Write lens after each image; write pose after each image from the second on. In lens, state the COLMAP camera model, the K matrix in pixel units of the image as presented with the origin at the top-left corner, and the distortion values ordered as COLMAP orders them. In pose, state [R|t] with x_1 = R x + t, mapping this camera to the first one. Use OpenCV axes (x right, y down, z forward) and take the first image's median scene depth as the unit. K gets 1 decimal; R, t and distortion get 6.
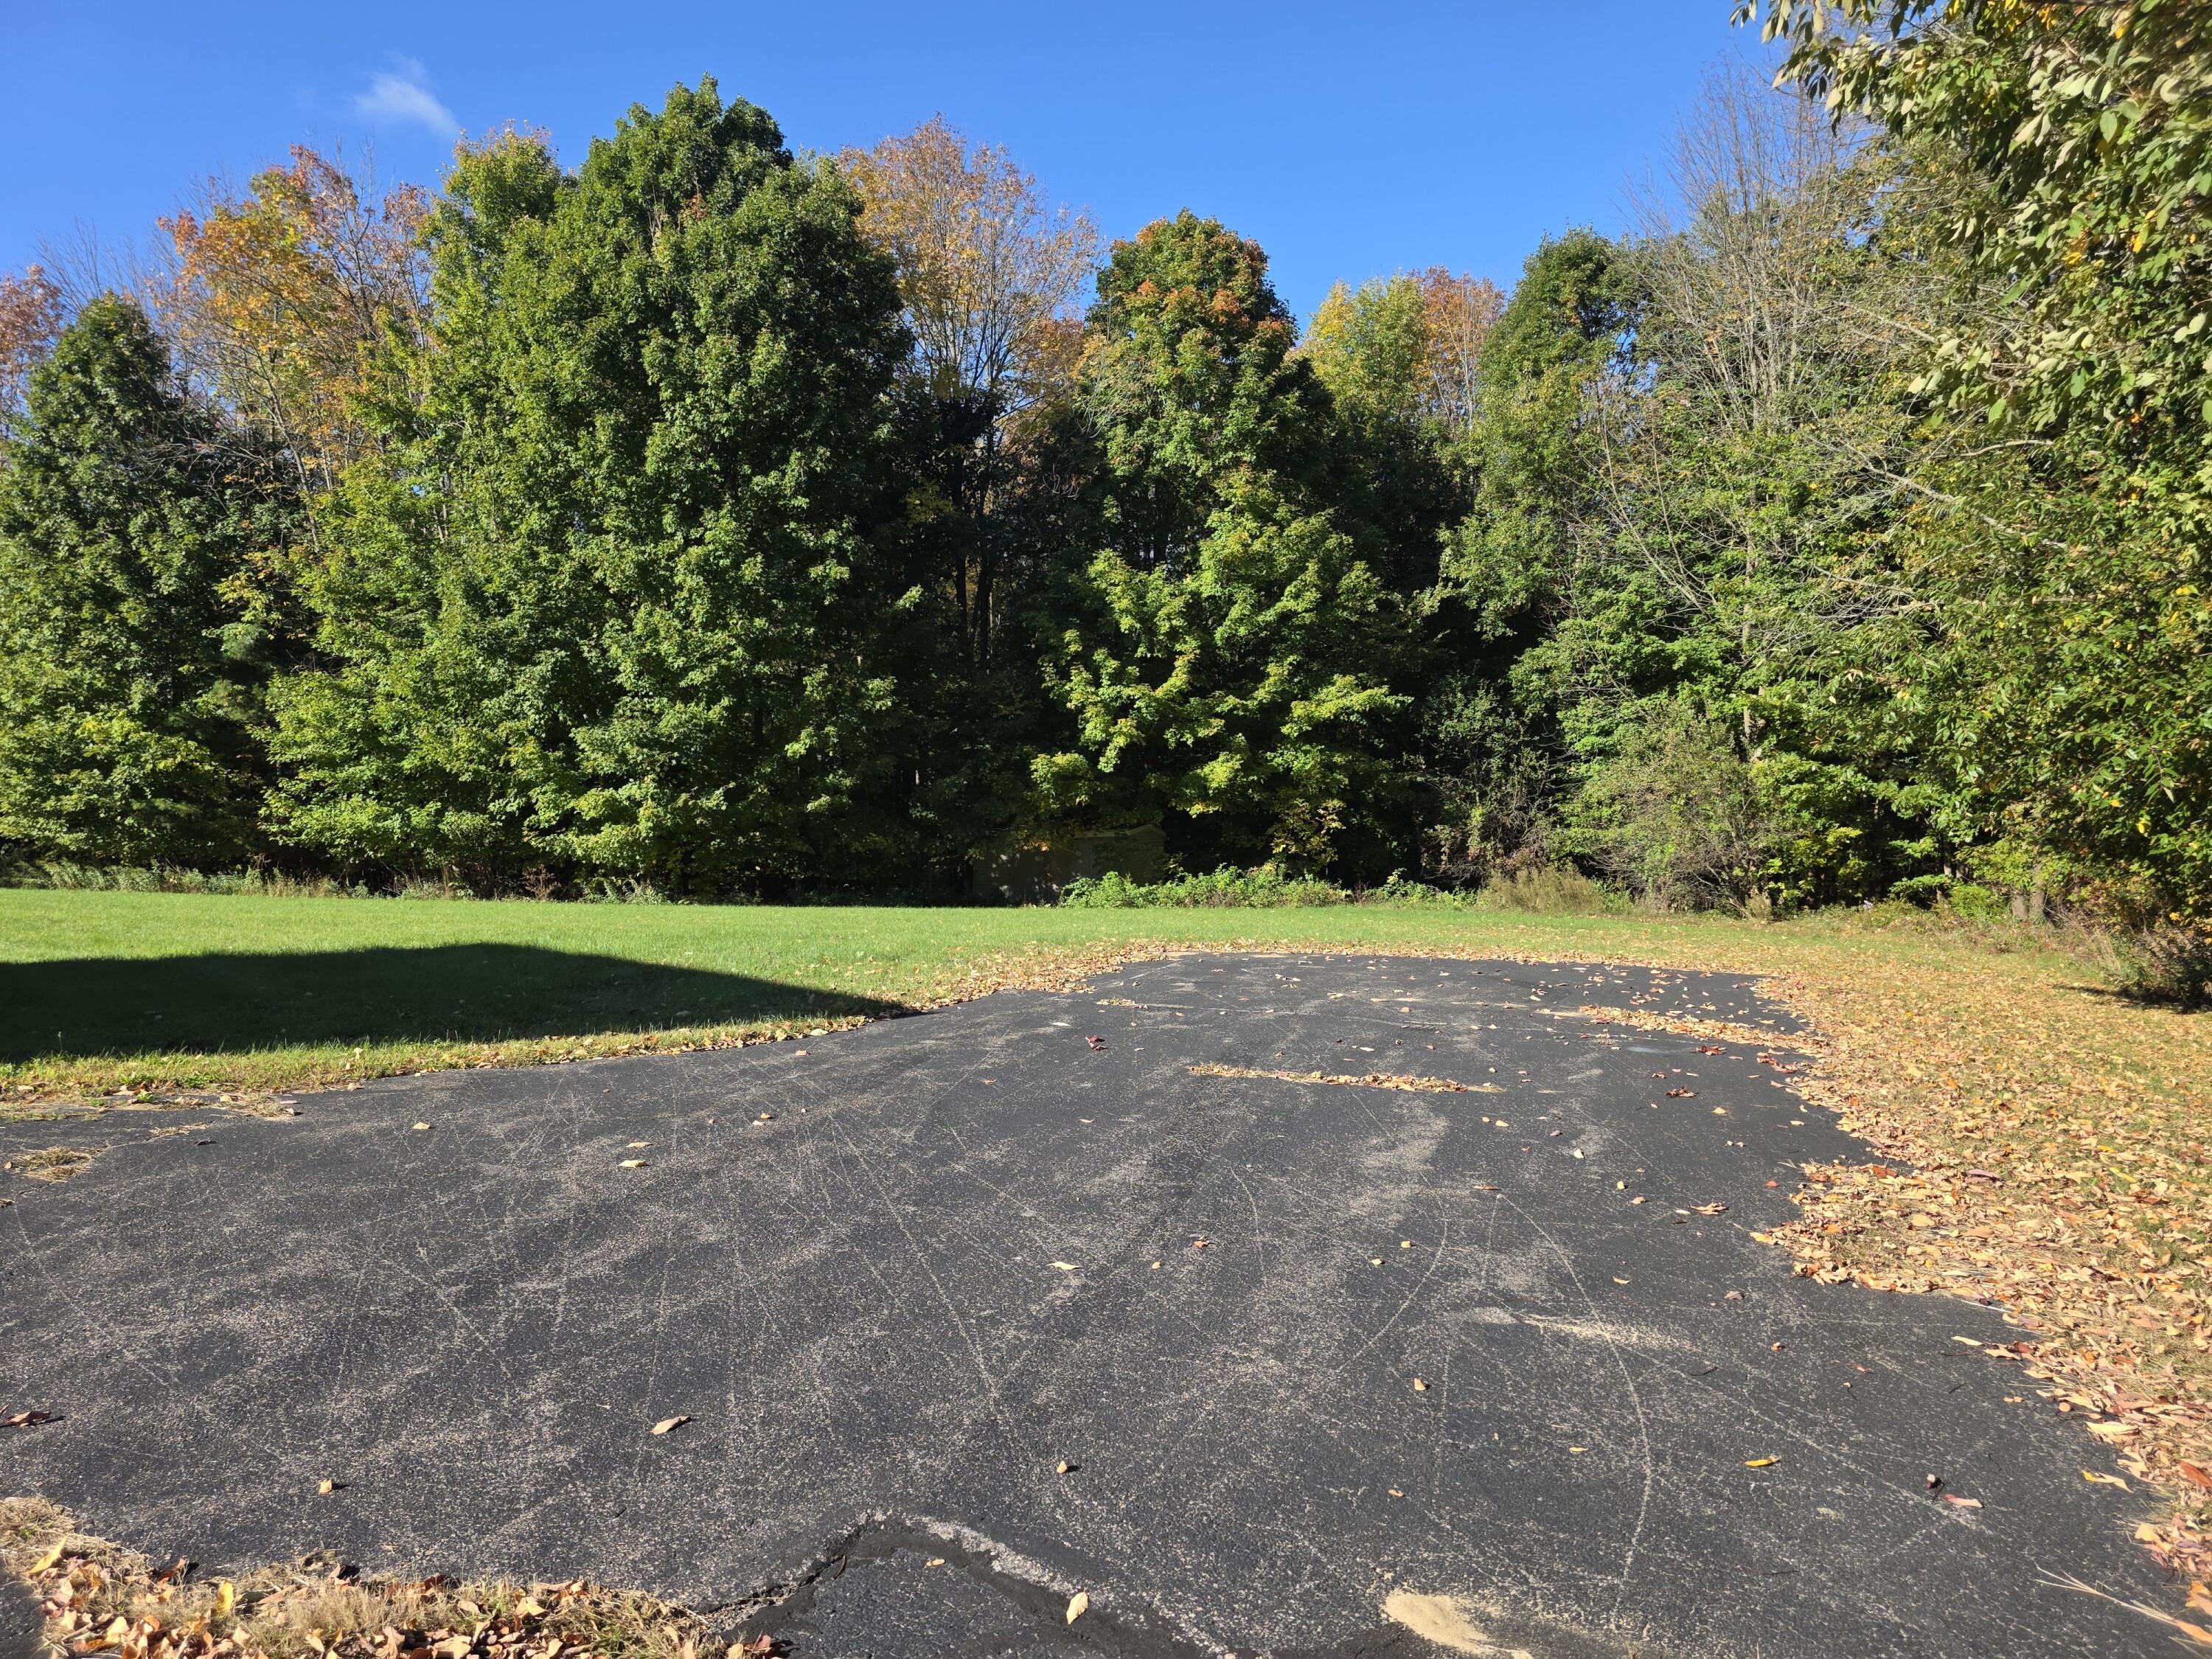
lens RADIAL K [[1499.8, 0, 1106.5], [0, 1499.8, 856.9], [0, 0, 1]] dist [0.079262, -0.060605]
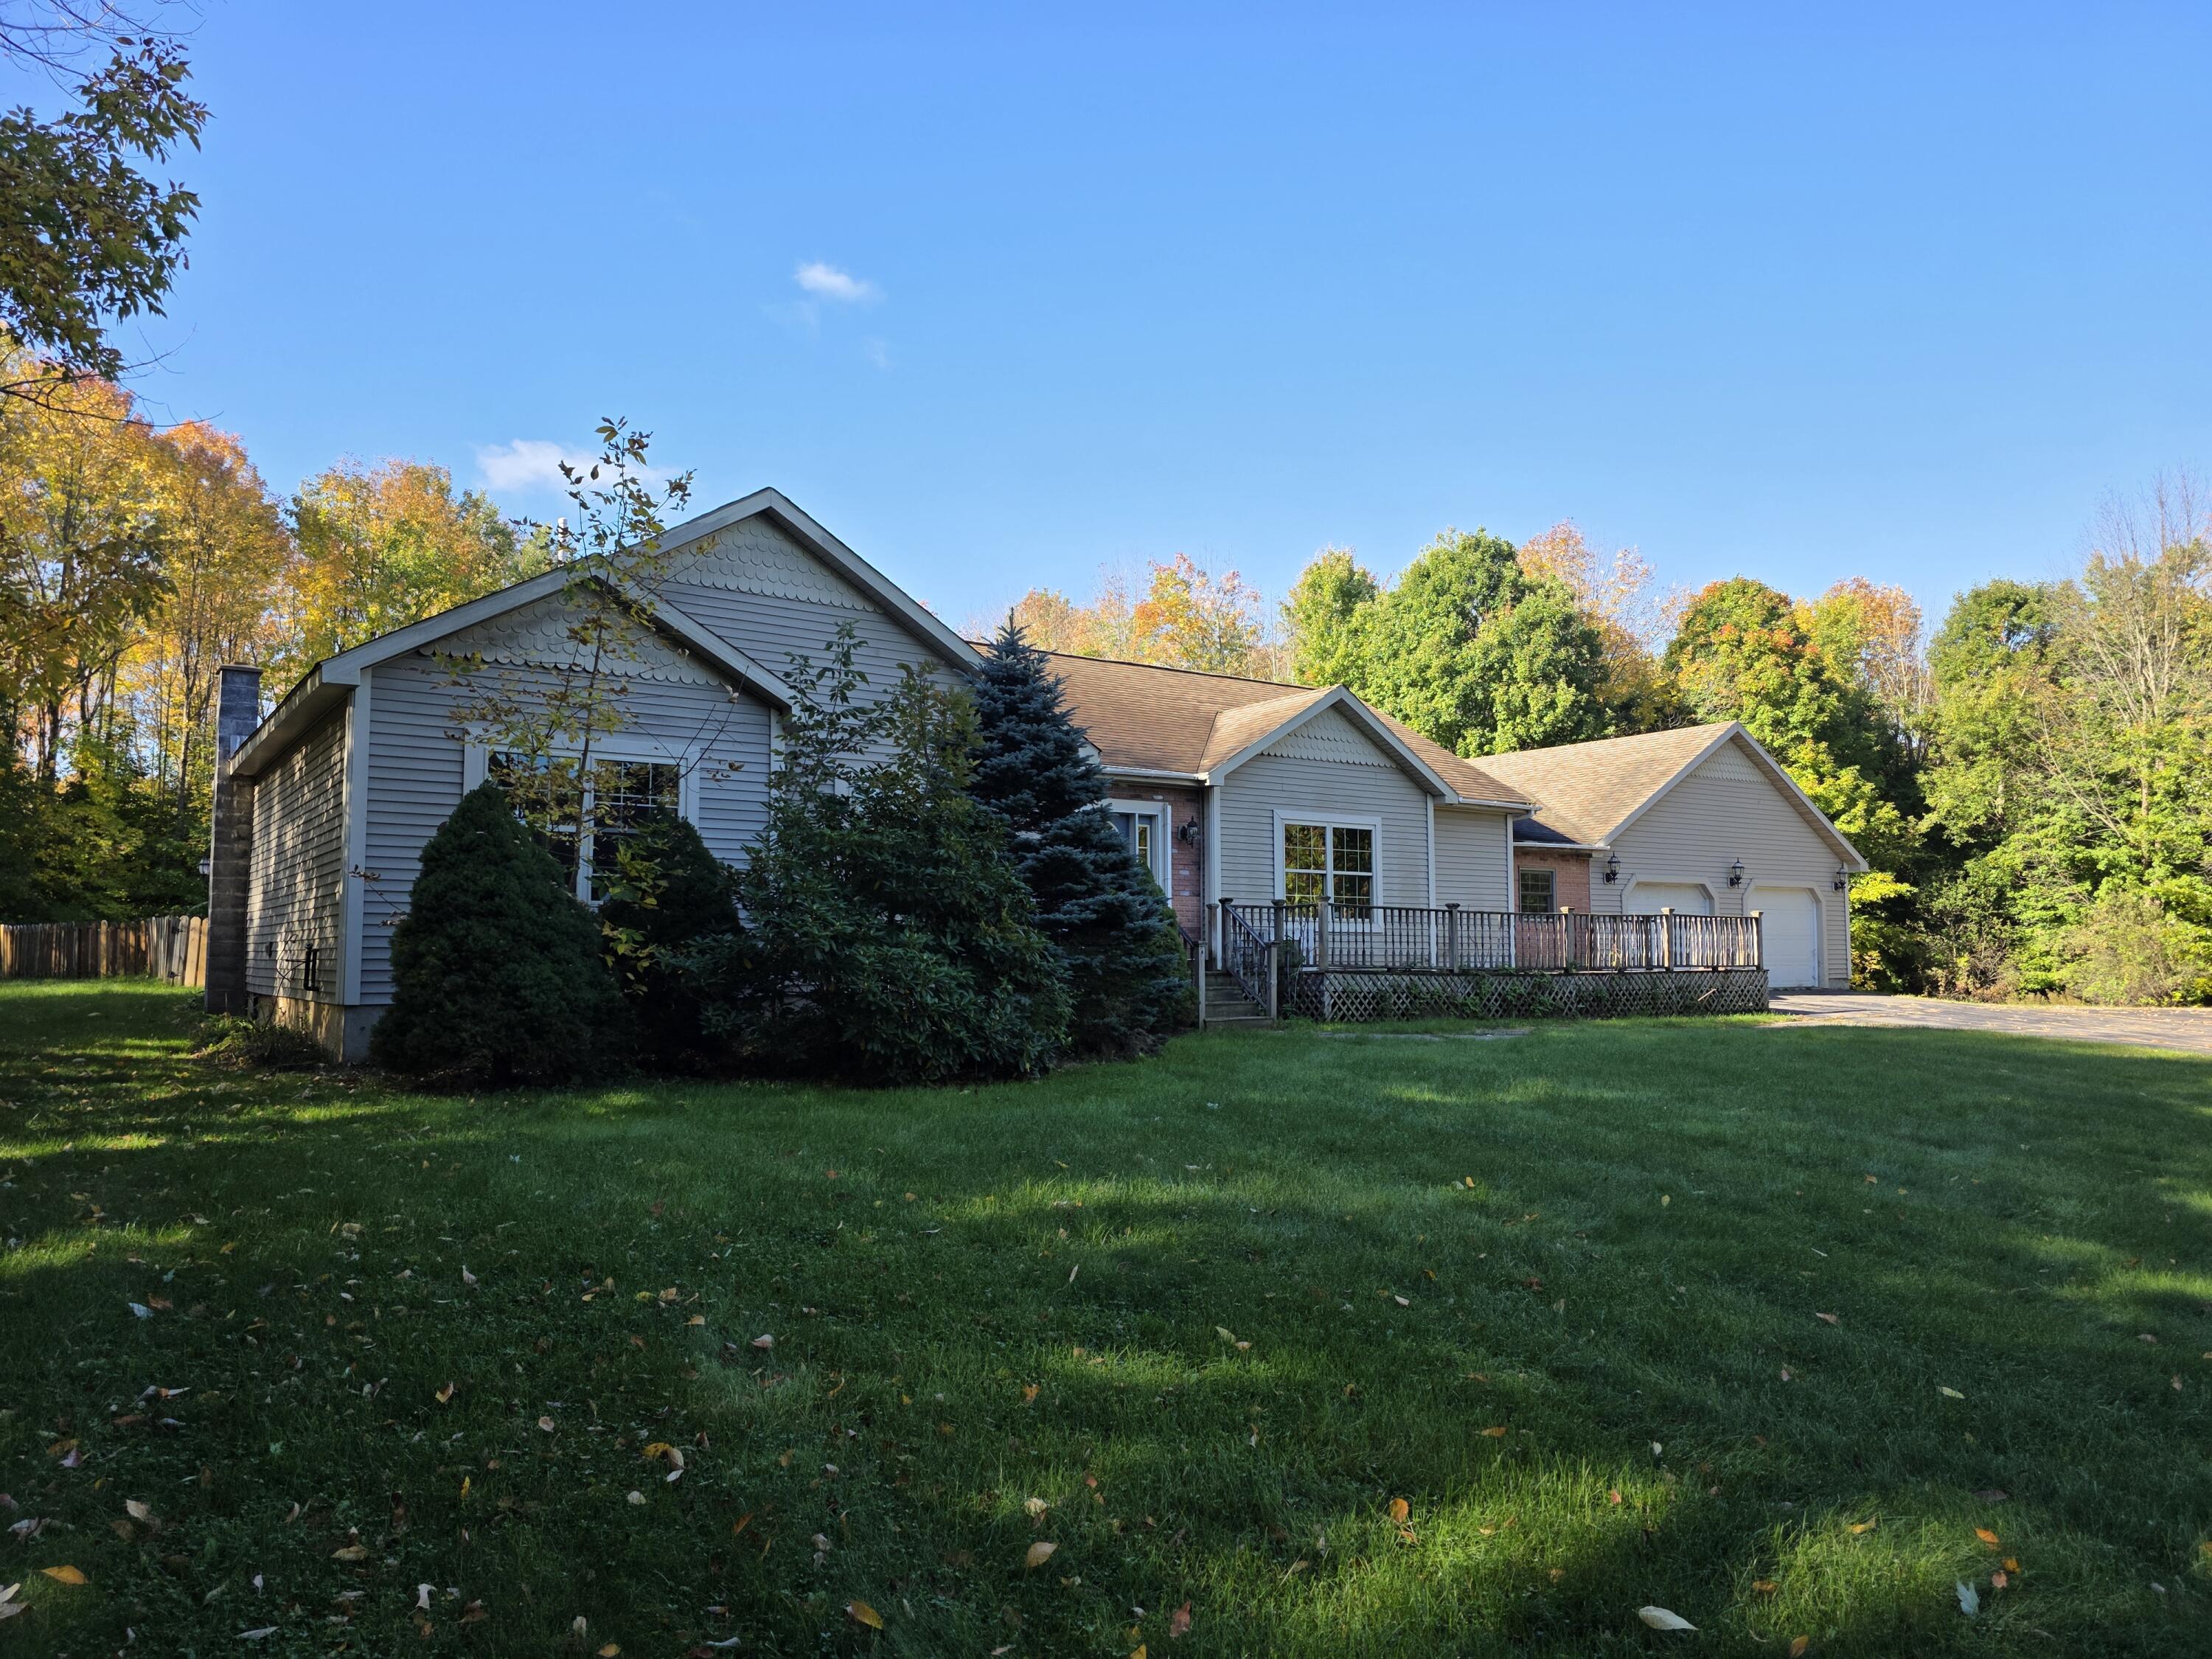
lens RADIAL K [[1499.8, 0, 1106.5], [0, 1499.8, 856.9], [0, 0, 1]] dist [0.079262, -0.060605]
pose [[0.998476, -0.002909, -0.055117, -0.542383], [-0.001908, 0.996194, -0.087145, 0.002692], [0.055161, 0.087117, 0.994670, -0.603391]]
